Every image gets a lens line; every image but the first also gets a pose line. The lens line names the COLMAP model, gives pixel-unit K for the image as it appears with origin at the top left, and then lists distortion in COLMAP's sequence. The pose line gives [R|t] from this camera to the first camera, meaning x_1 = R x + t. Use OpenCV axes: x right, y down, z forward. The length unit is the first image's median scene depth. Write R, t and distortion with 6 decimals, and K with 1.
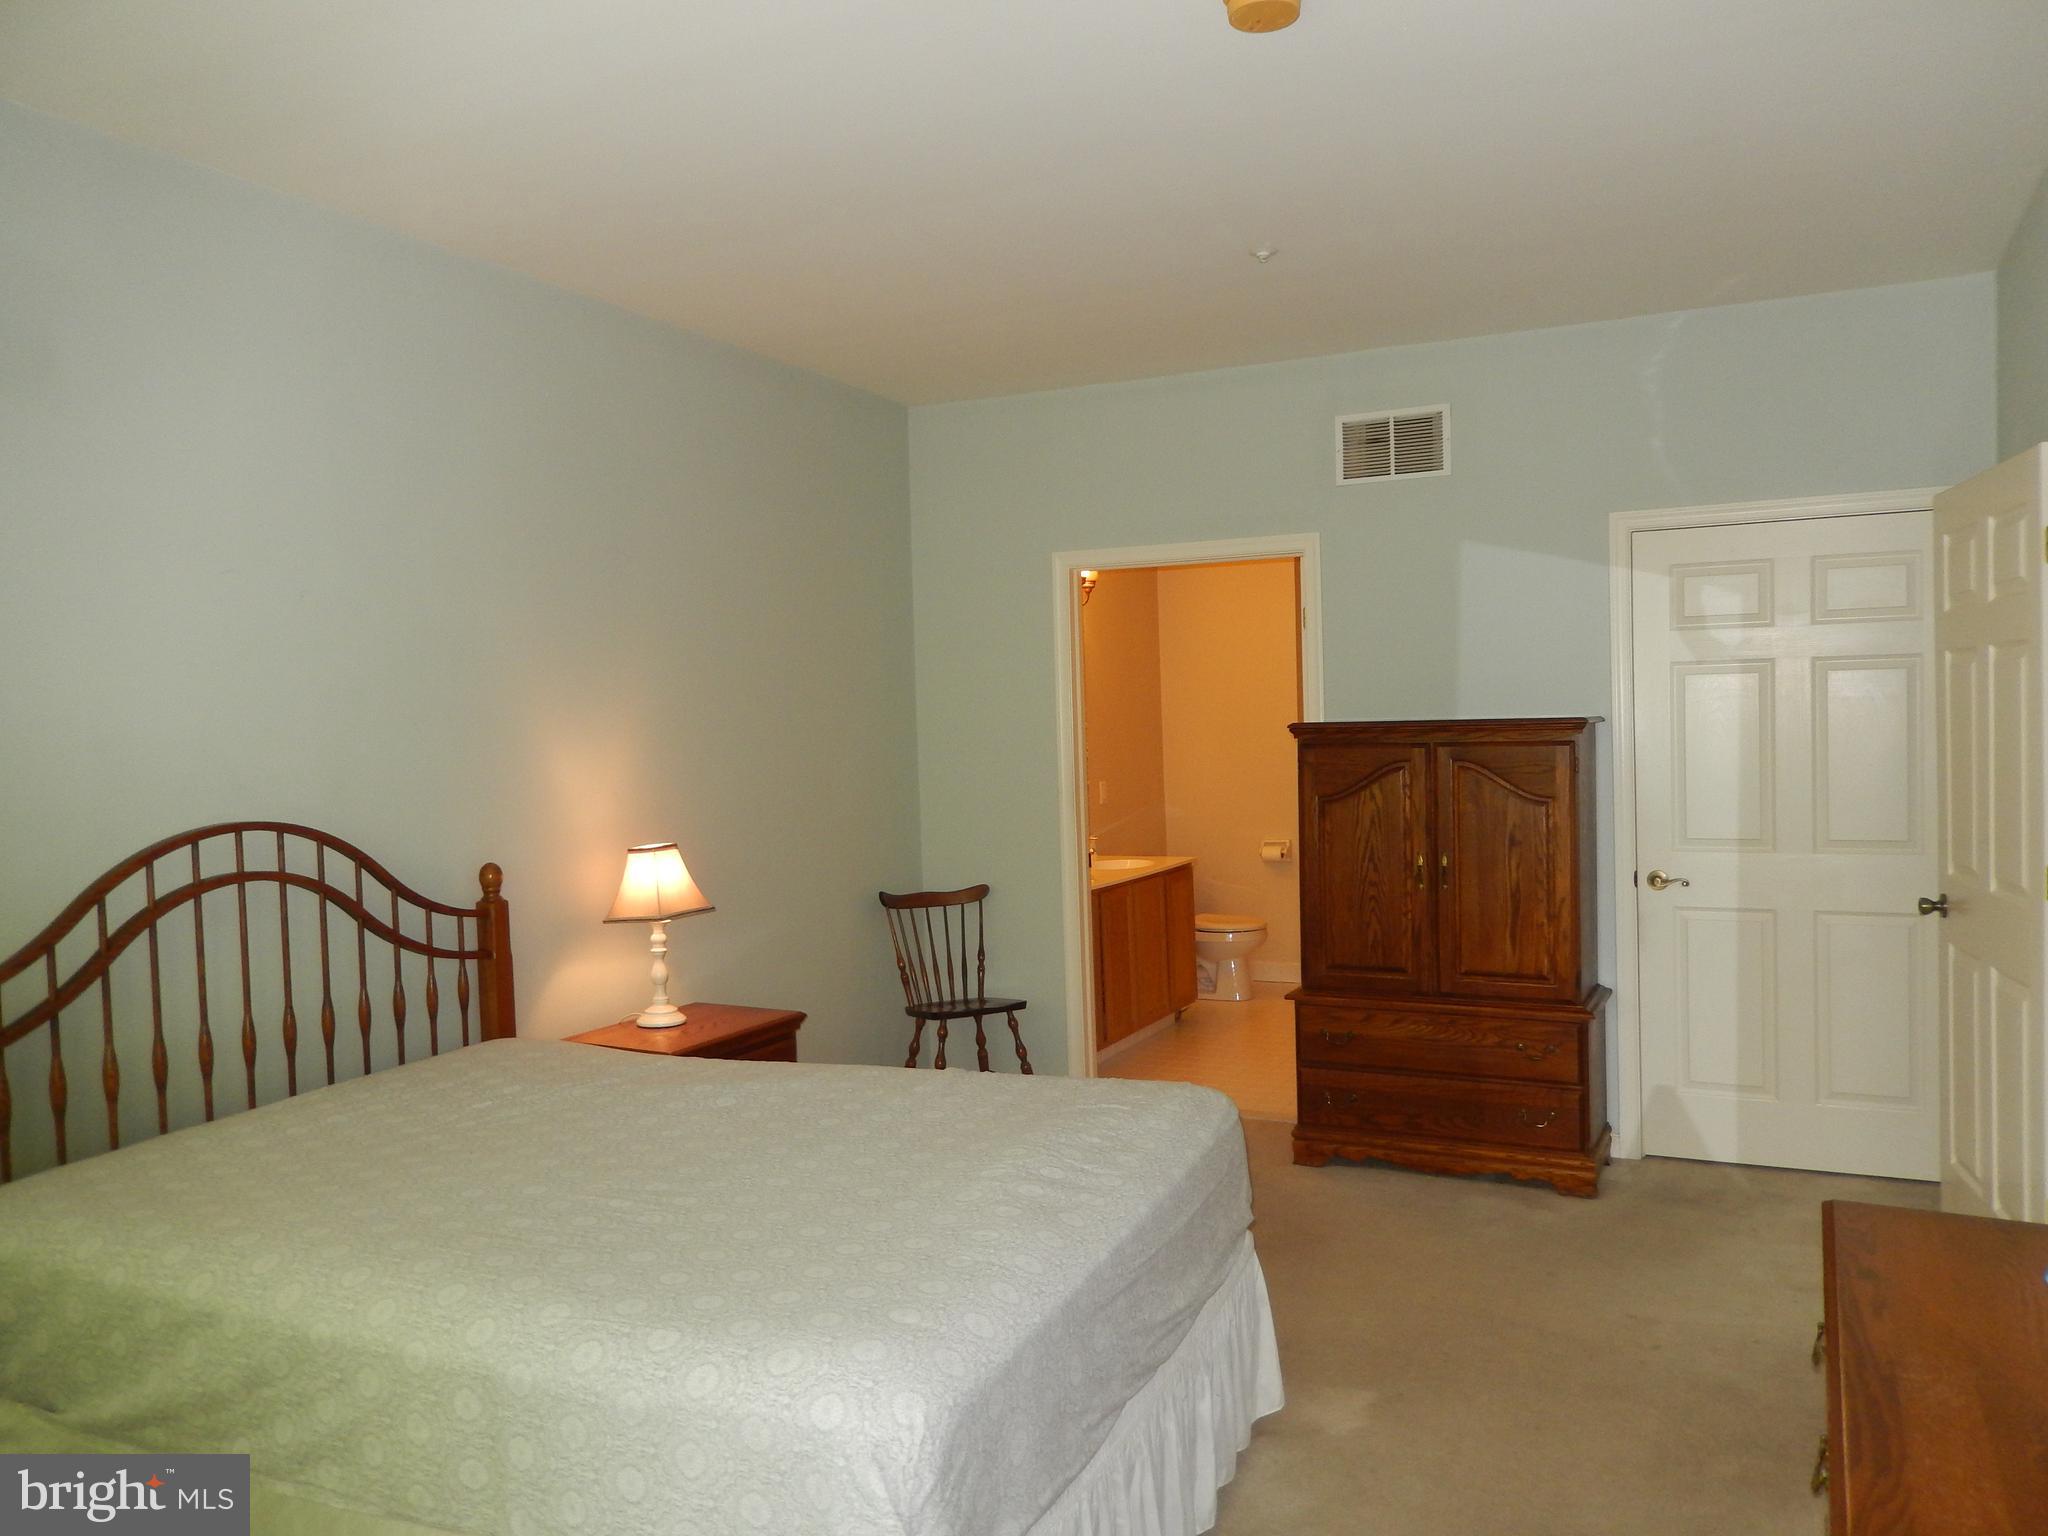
lens RADIAL K [[1511.1, 0, 1024.0], [0, 1511.1, 772.8], [0, 0, 1]] dist [-0.011597, -0.014042]
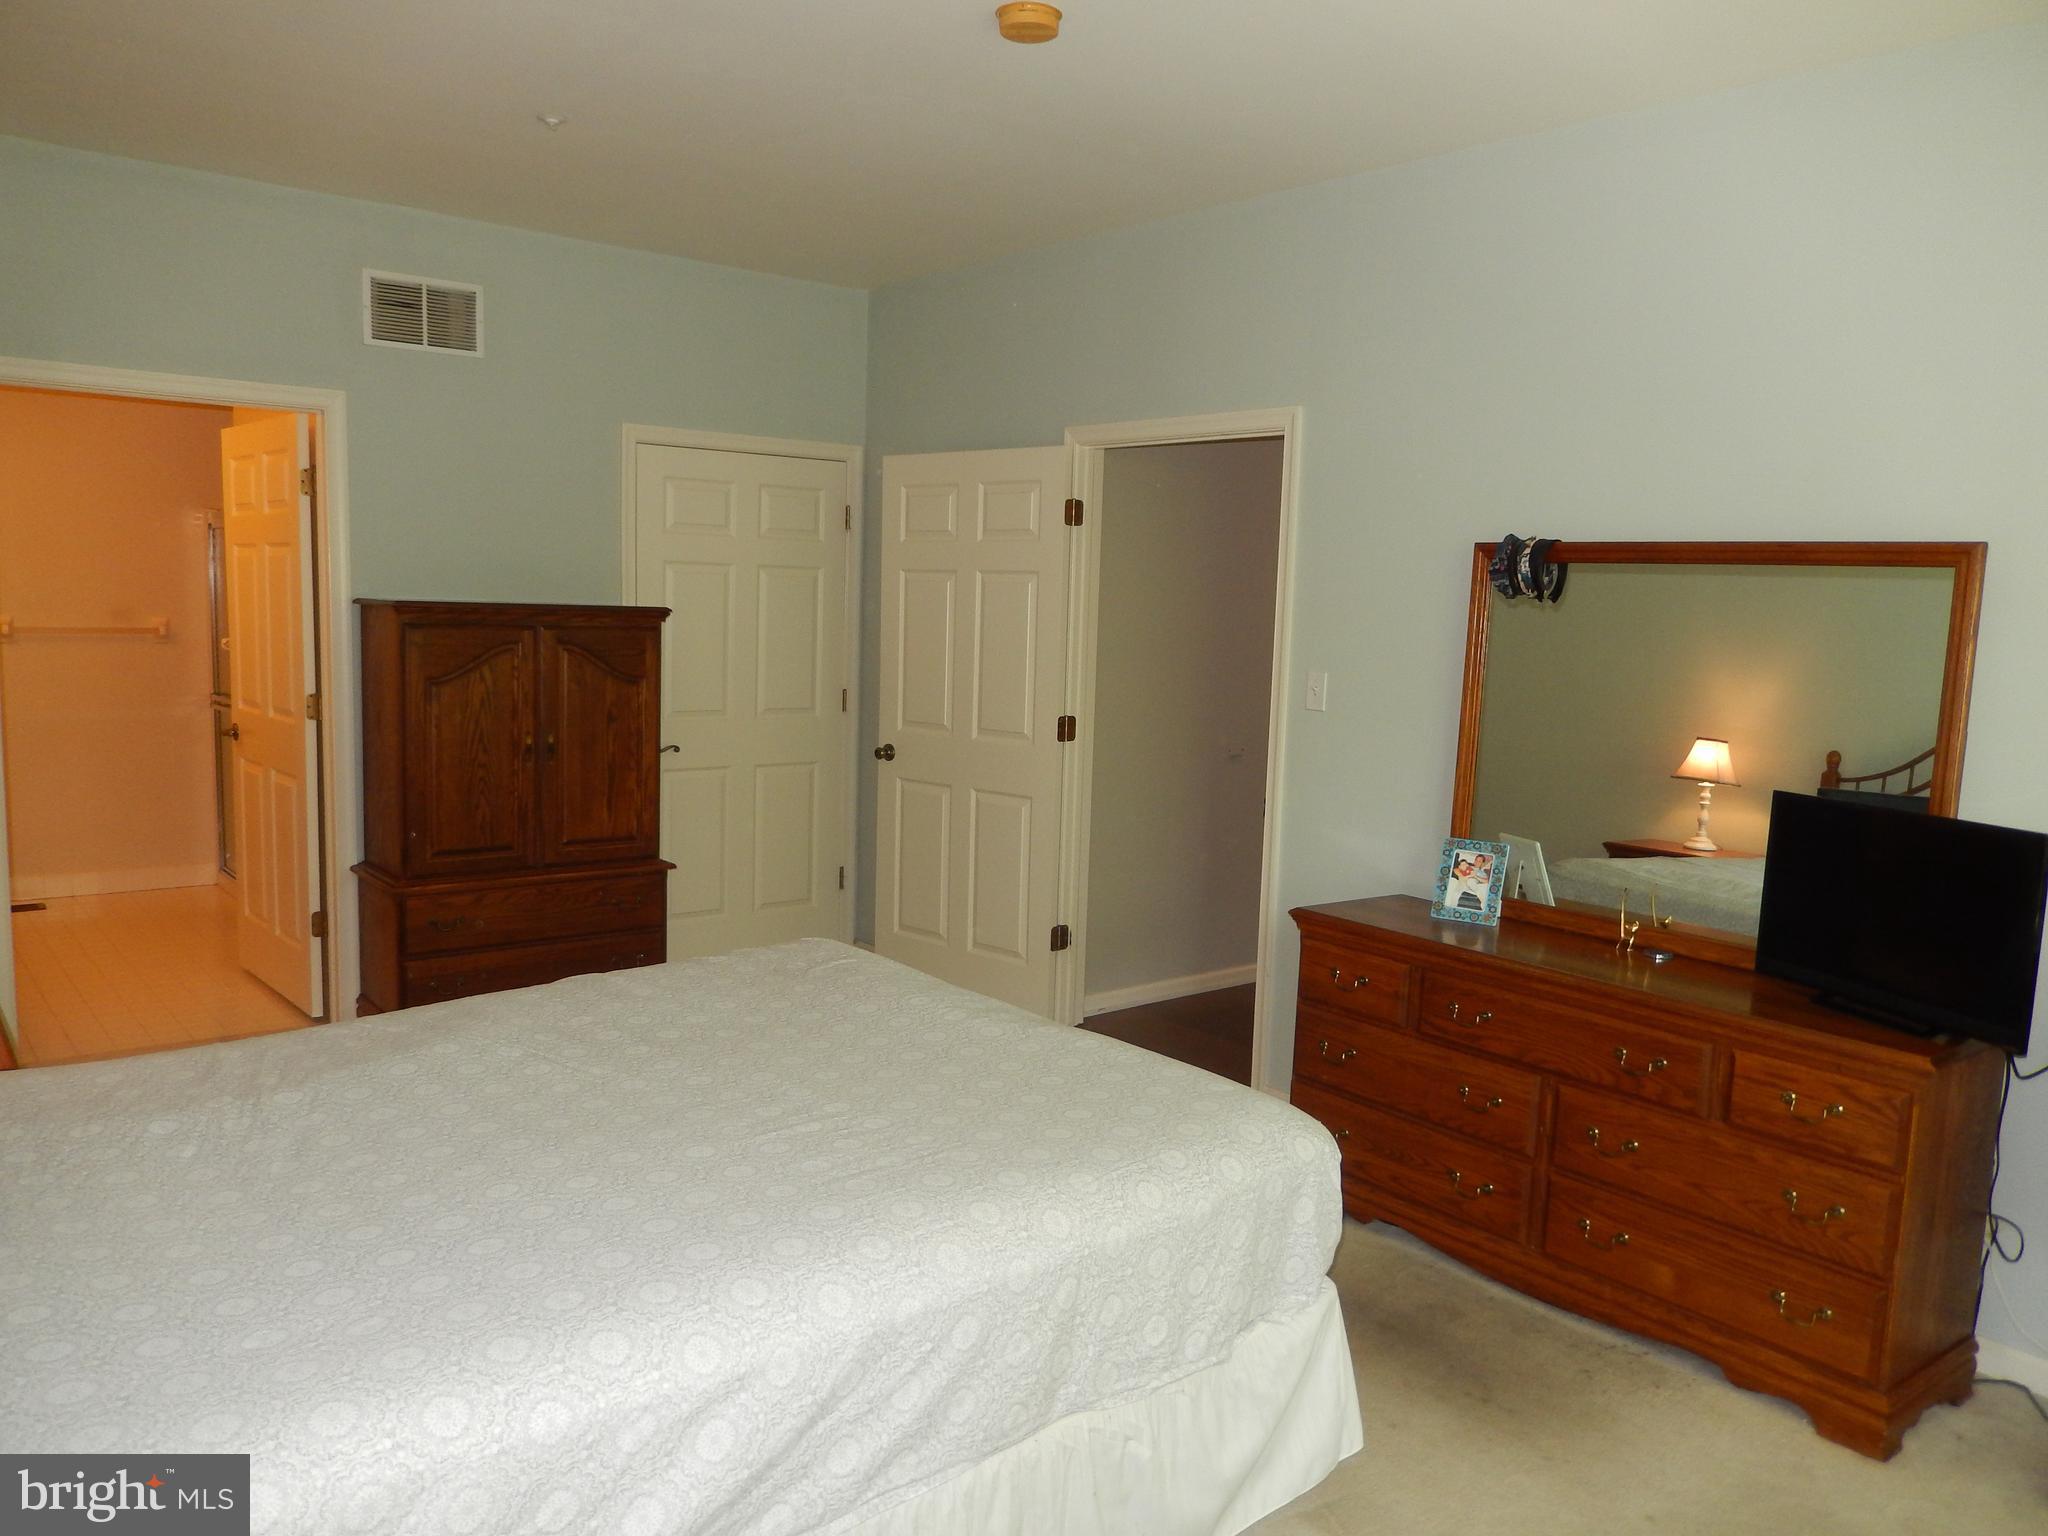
lens RADIAL K [[1511.1, 0, 1024.5], [0, 1511.1, 765.4], [0, 0, 1]] dist [-0.011597, -0.014042]
pose [[0.415355, -0.061384, 0.907586, -0.529873], [-0.008069, 0.997433, 0.071153, -0.000451], [-0.909624, -0.036877, 0.413793, 0.260412]]
